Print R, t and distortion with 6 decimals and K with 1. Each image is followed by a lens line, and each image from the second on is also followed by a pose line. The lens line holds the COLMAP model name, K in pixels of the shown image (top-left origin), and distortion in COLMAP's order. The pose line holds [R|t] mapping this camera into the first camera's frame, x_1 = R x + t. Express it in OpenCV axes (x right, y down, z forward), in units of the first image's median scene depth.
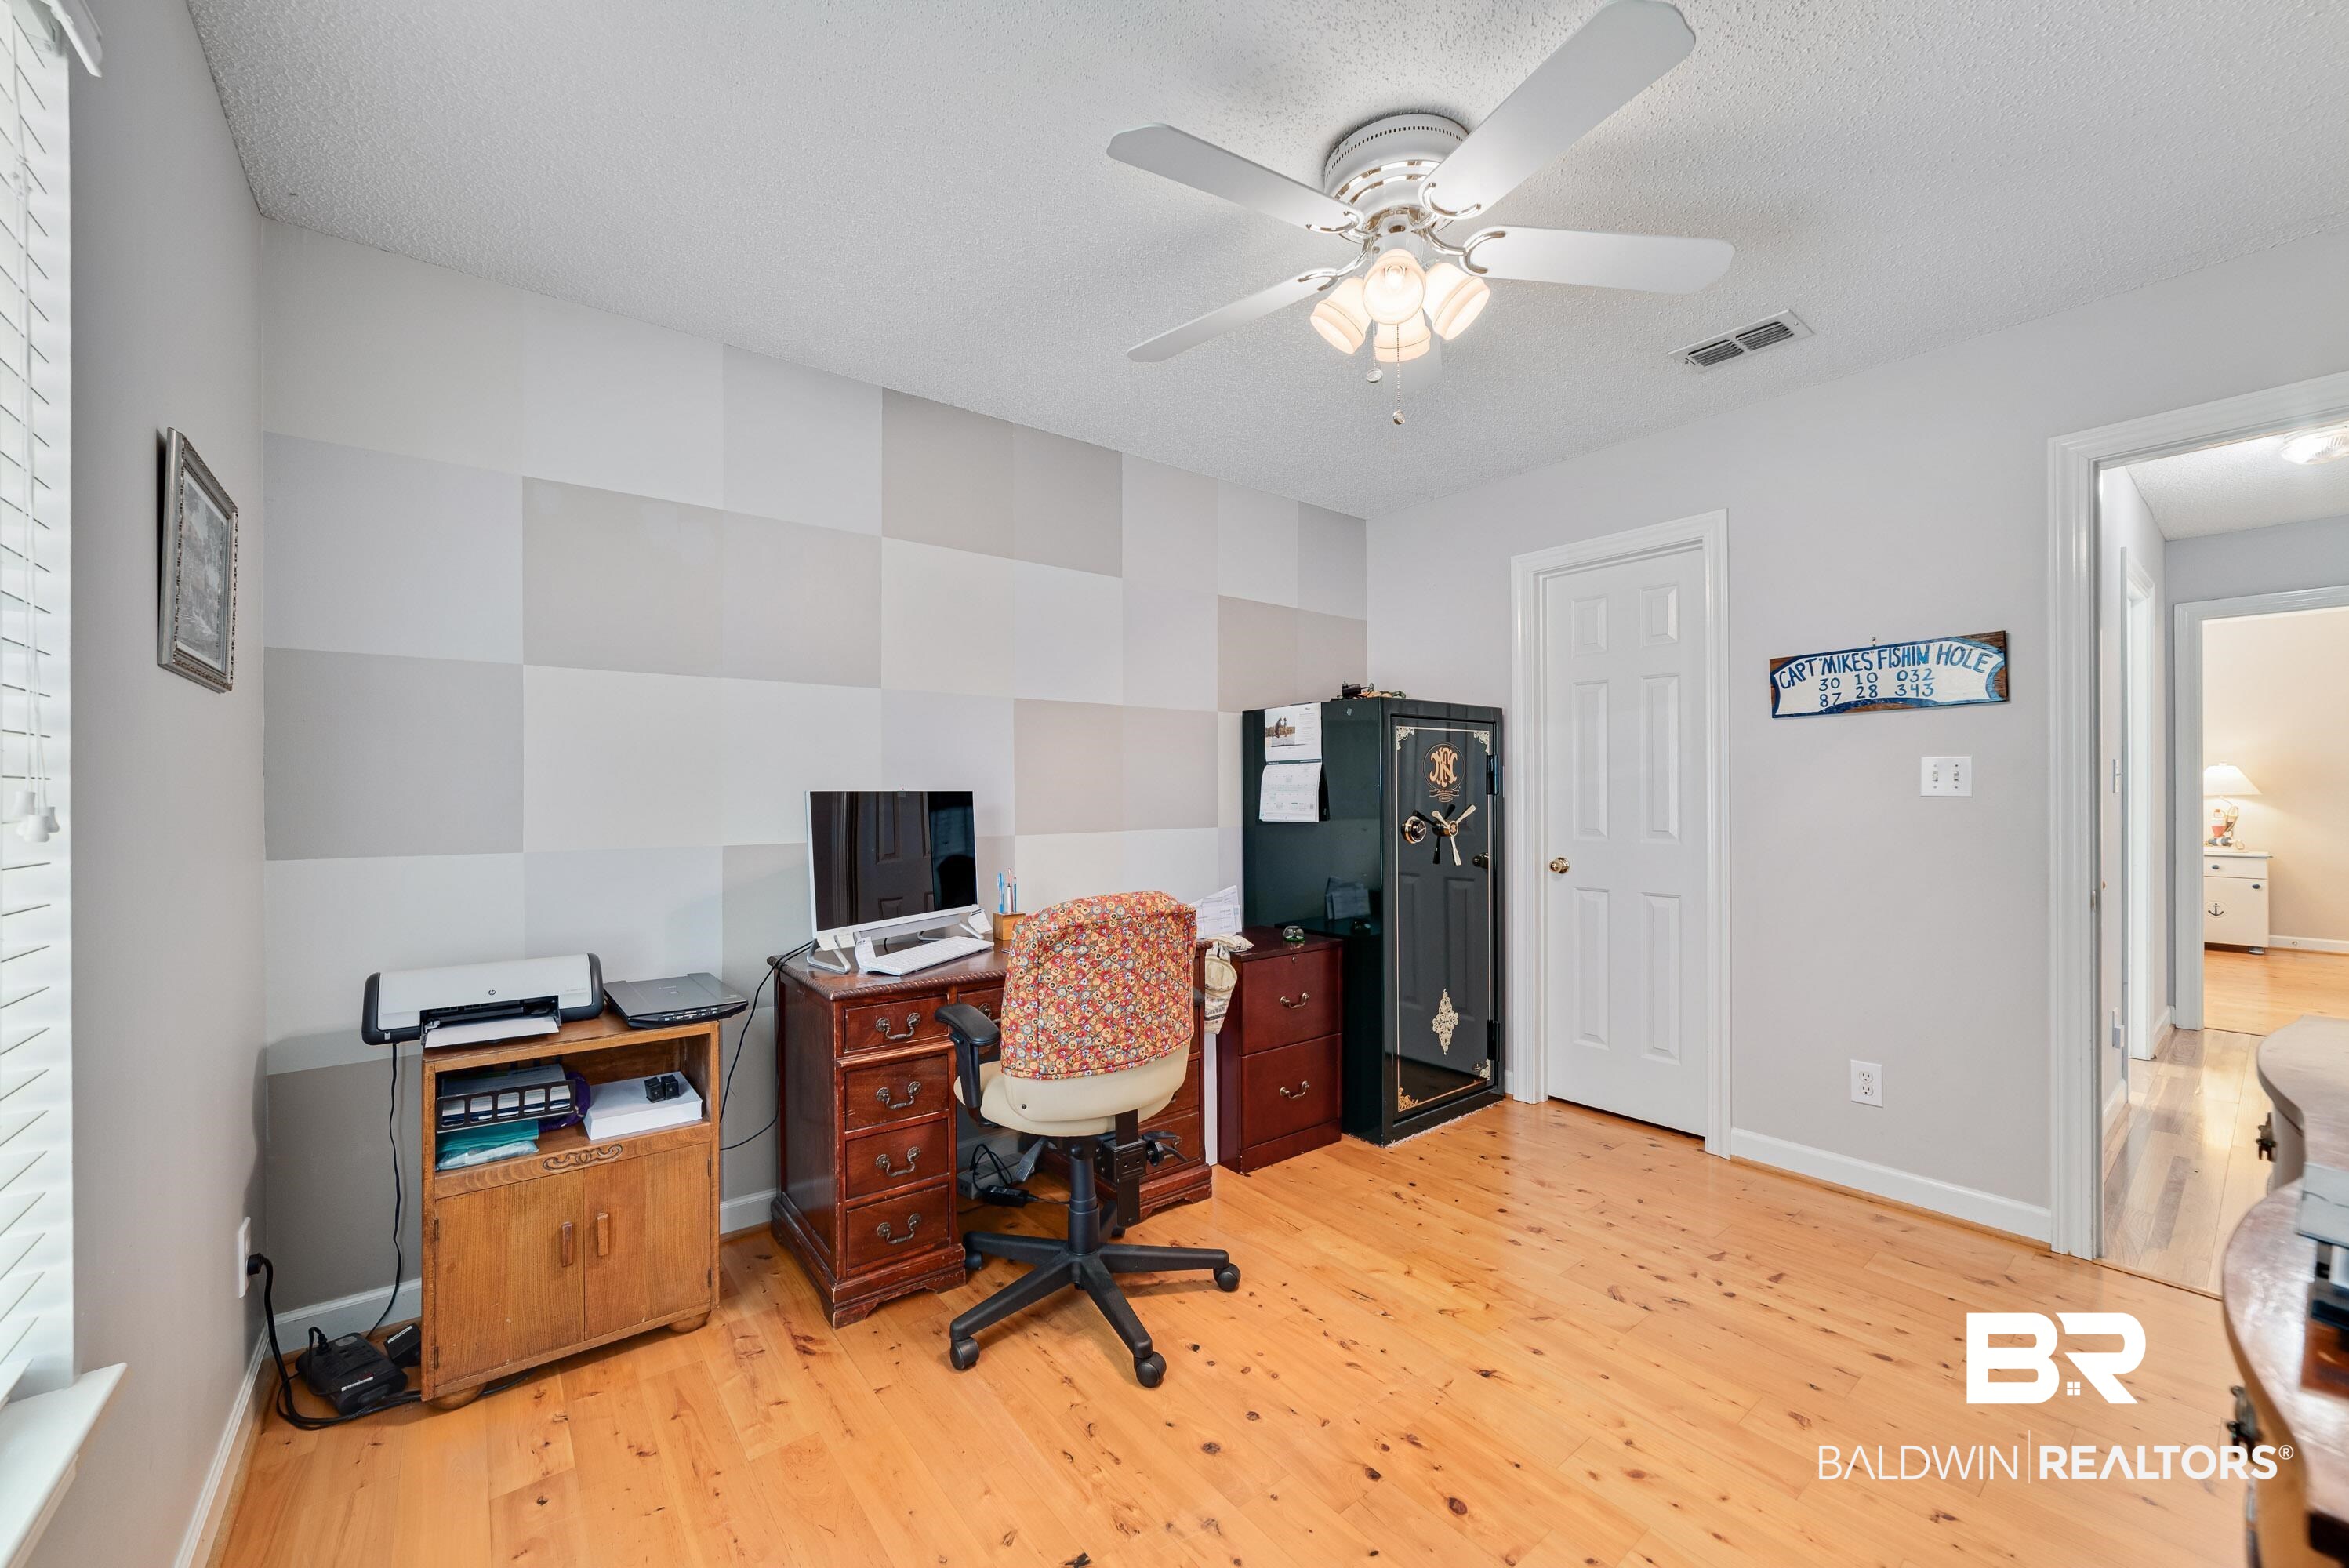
lens RADIAL K [[901.5, 0, 1174.5], [0, 901.5, 784.0], [0, 0, 1]] dist [-0.030120, 0.012415]
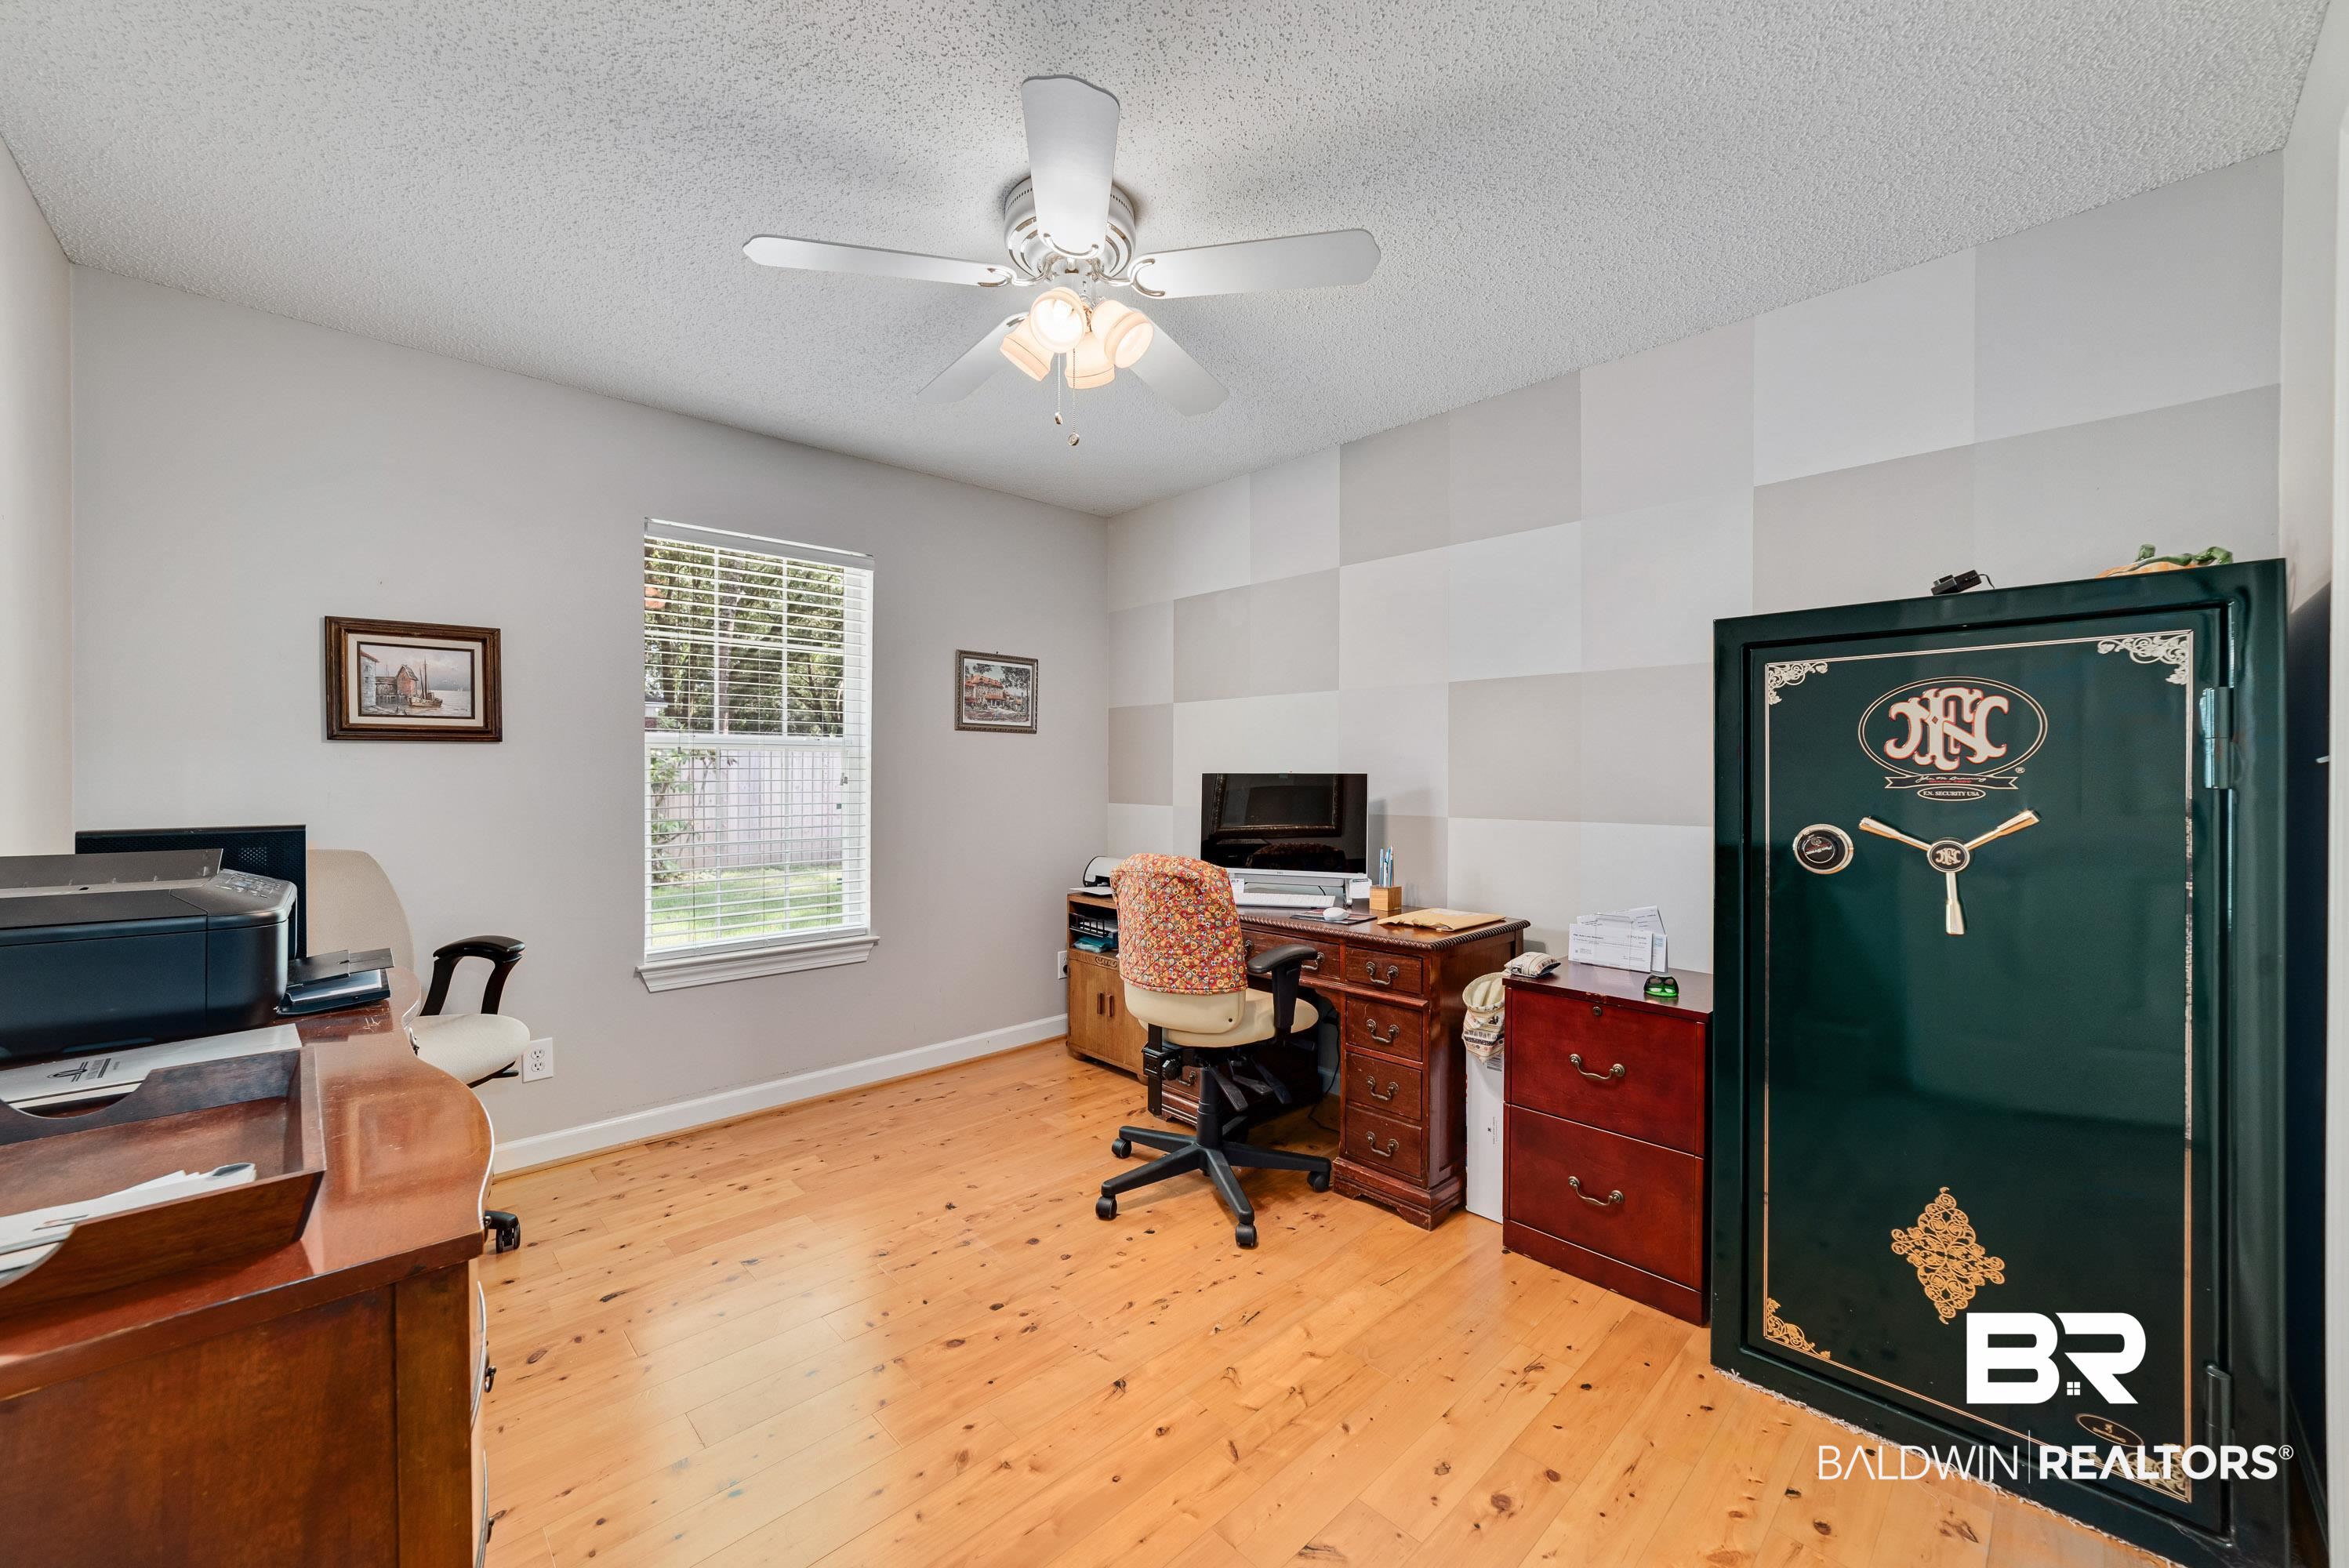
lens RADIAL K [[892.1, 0, 1170.0], [0, 892.1, 775.4], [0, 0, 1]] dist [-0.016693, 0.000088]
pose [[0.103727, 0.006618, -0.994584, 0.934131], [0.006324, 0.999953, 0.007313, 0.000212], [0.994586, -0.007048, 0.103680, 0.690160]]
